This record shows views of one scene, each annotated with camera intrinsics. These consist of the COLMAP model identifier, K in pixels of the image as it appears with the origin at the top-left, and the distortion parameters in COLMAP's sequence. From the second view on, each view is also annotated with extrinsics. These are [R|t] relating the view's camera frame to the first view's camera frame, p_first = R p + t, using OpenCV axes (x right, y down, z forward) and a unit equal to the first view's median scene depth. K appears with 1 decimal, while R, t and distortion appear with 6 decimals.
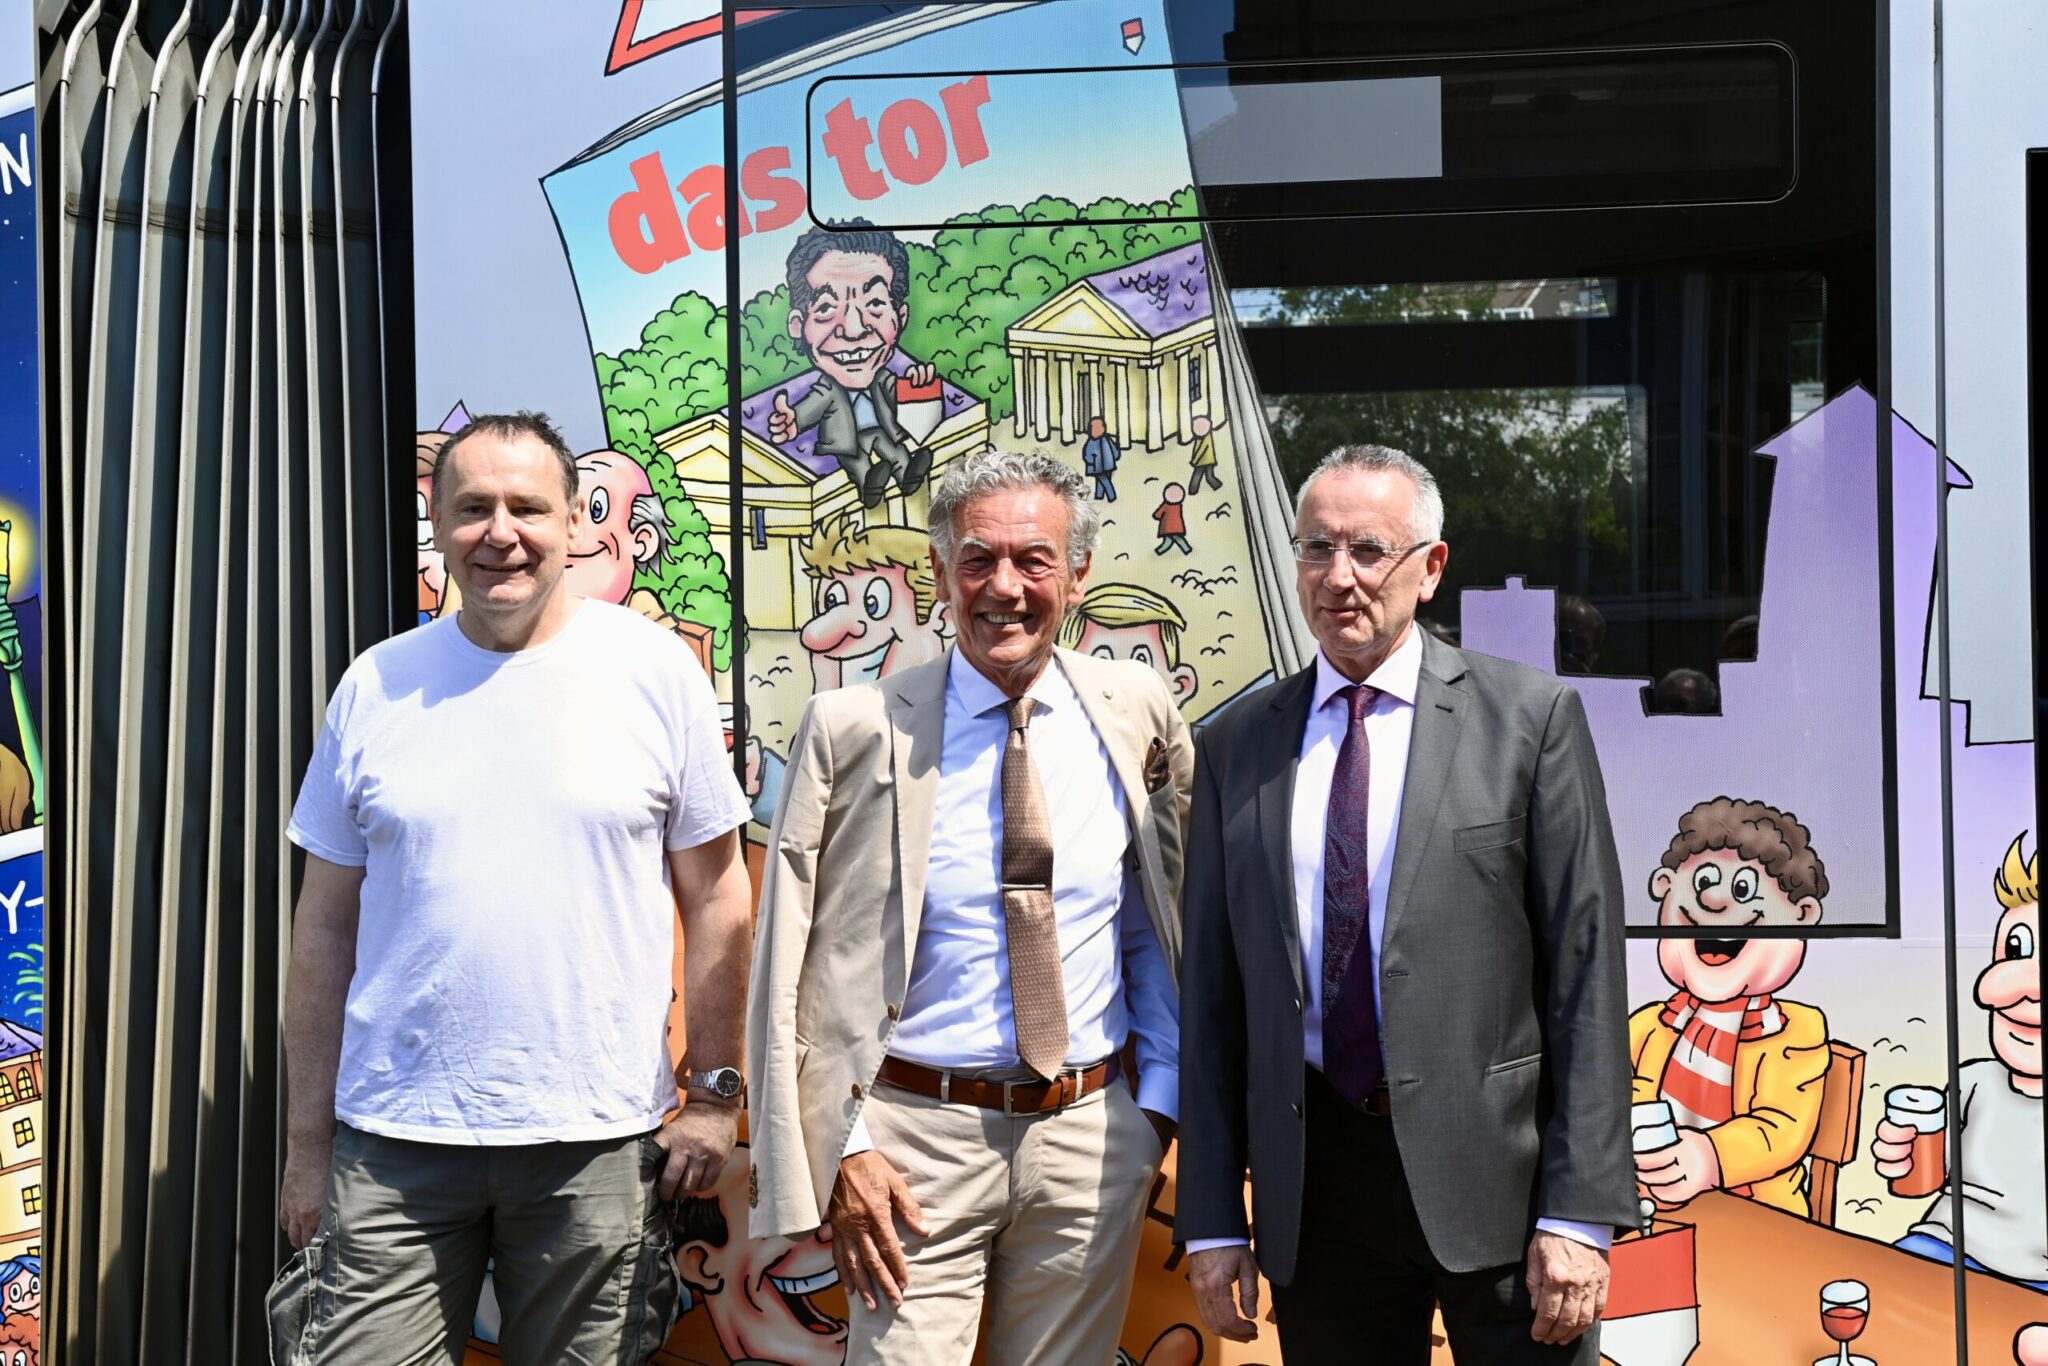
lens RADIAL K [[3067.8, 0, 1009.2], [0, 3067.8, 669.2], [0, 0, 1]] dist [0.120992, 0.000000]
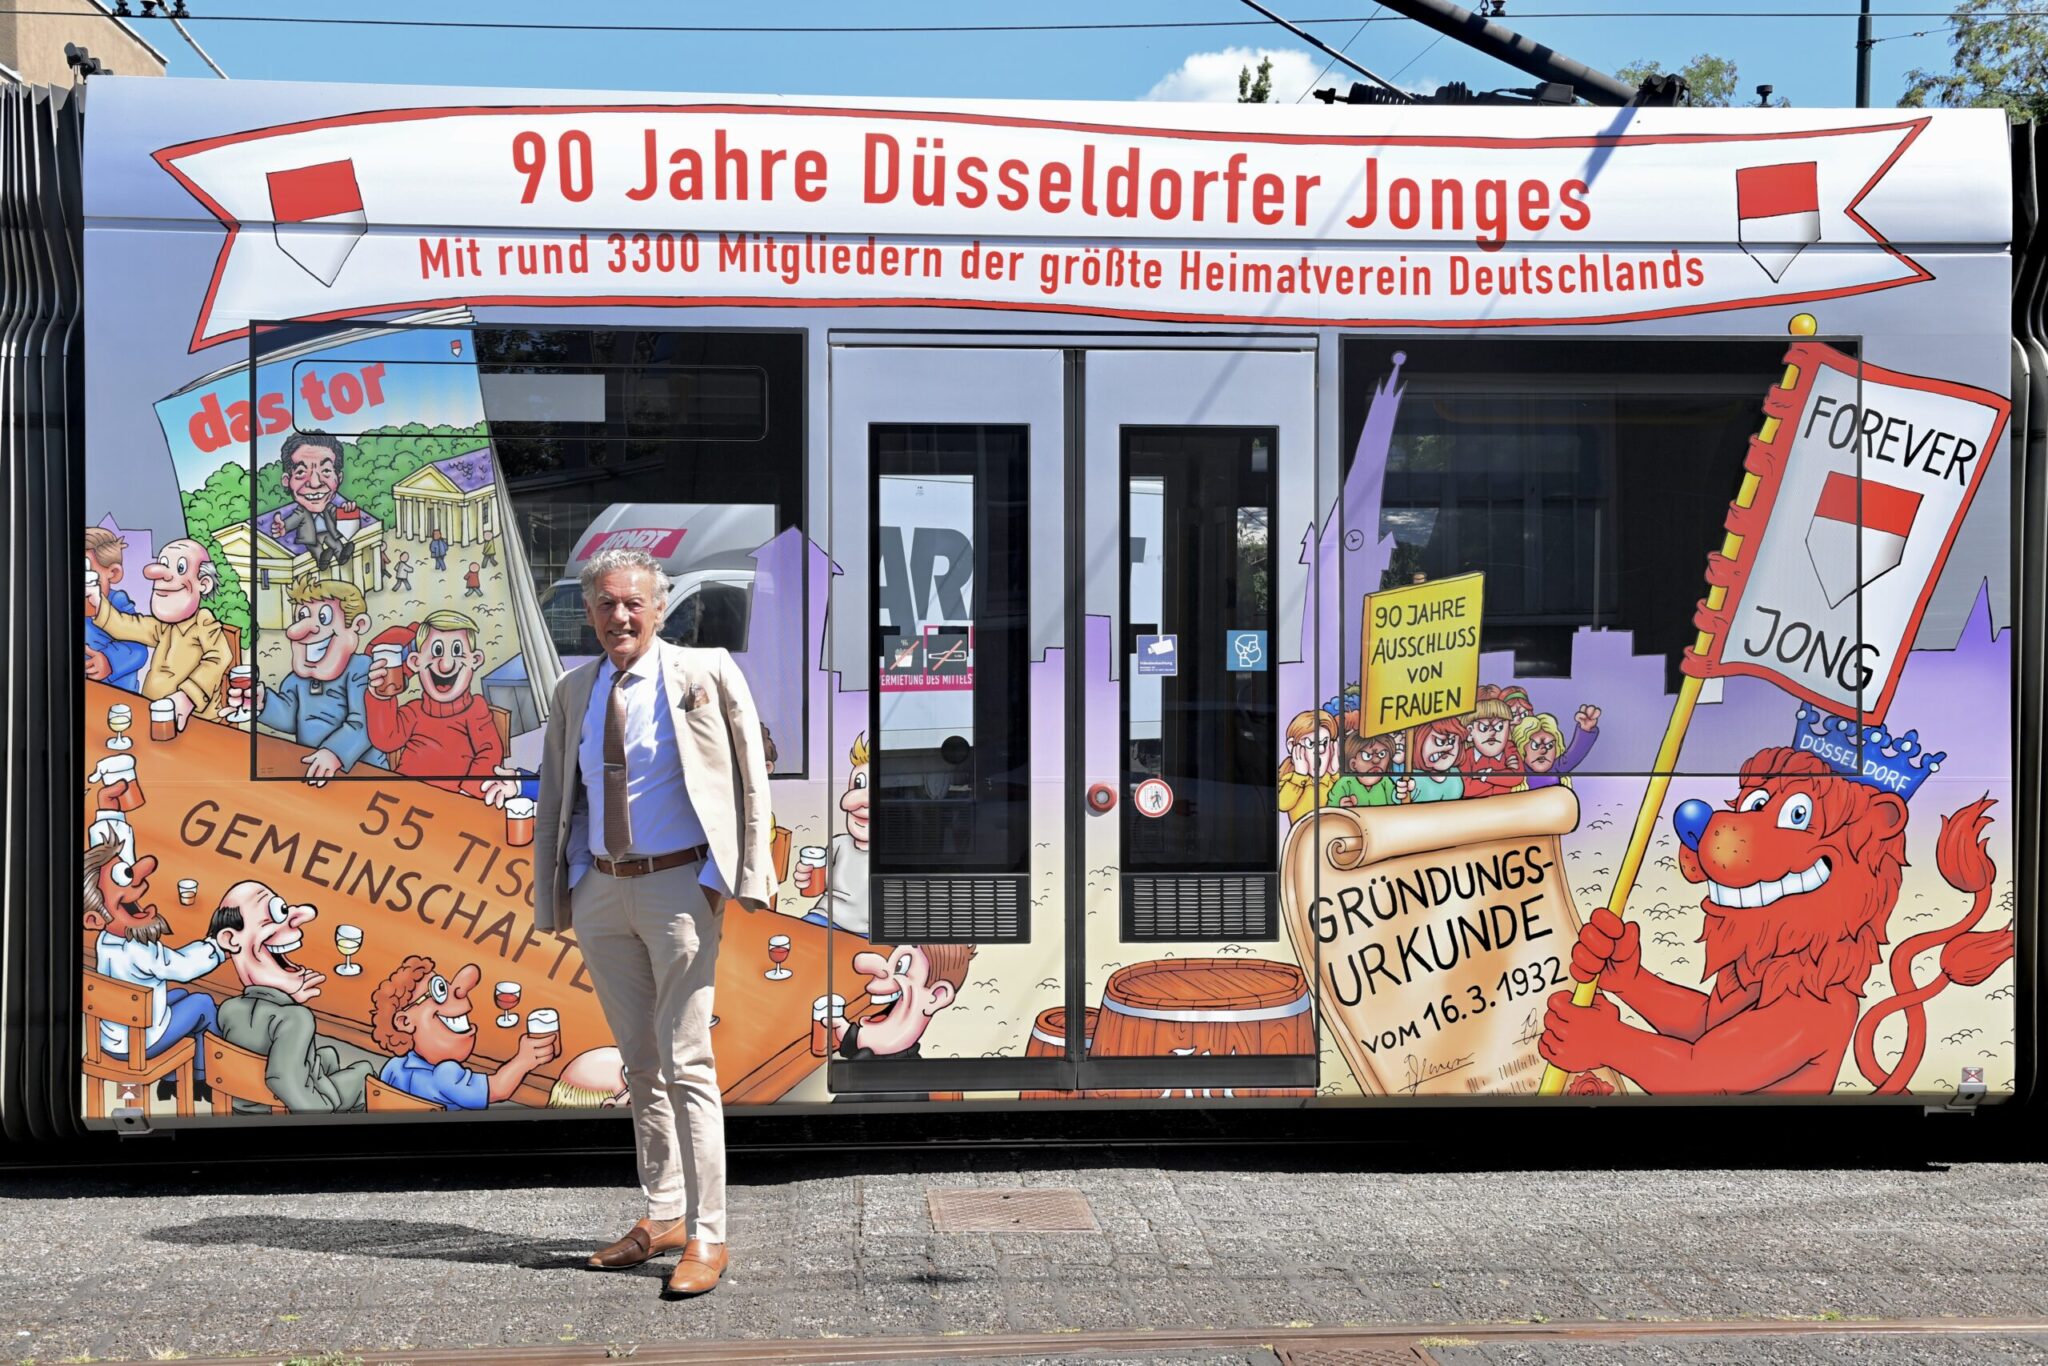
lens RADIAL K [[2371.1, 0, 1014.8], [0, 2371.1, 672.2], [0, 0, 1]] dist [0.092116, 0.000000]
pose [[0.983993, 0.014114, 0.177647, 0.127272], [-0.014880, 0.999885, 0.002977, 0.003623], [-0.177584, -0.005573, 0.984090, -0.653958]]
